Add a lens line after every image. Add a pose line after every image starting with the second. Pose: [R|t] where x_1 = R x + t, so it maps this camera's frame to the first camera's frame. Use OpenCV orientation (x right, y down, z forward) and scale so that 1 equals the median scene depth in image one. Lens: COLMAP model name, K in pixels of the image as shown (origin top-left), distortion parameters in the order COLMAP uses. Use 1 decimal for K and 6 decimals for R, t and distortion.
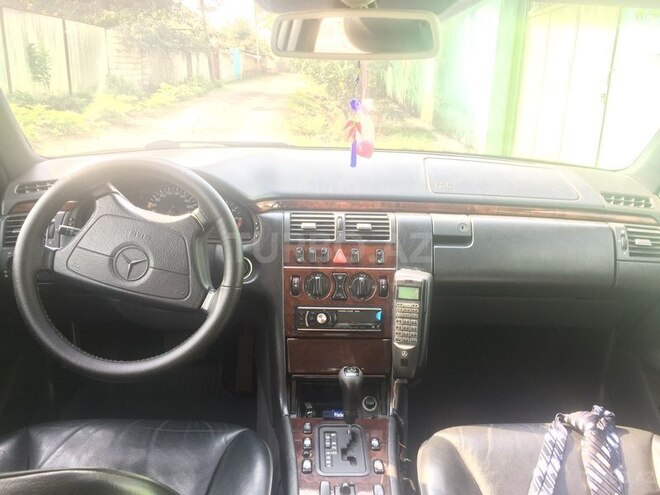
lens RADIAL K [[567.1, 0, 329.6], [0, 567.1, 246.4], [0, 0, 1]] dist [0.057052, -0.046433]
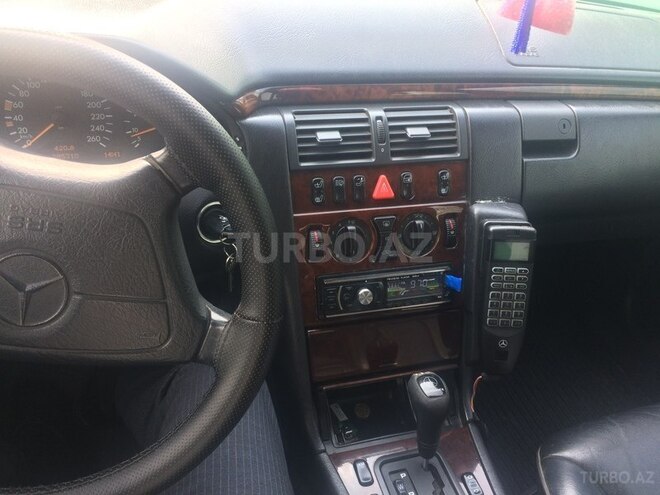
lens RADIAL K [[567.1, 0, 329.8], [0, 567.1, 247.4], [0, 0, 1]] dist [0.057052, -0.046433]
pose [[0.963732, -0.098650, 0.247970, -0.189816], [0.015593, 0.948398, 0.316699, -0.112325], [-0.266417, -0.301346, 0.915540, 0.454199]]
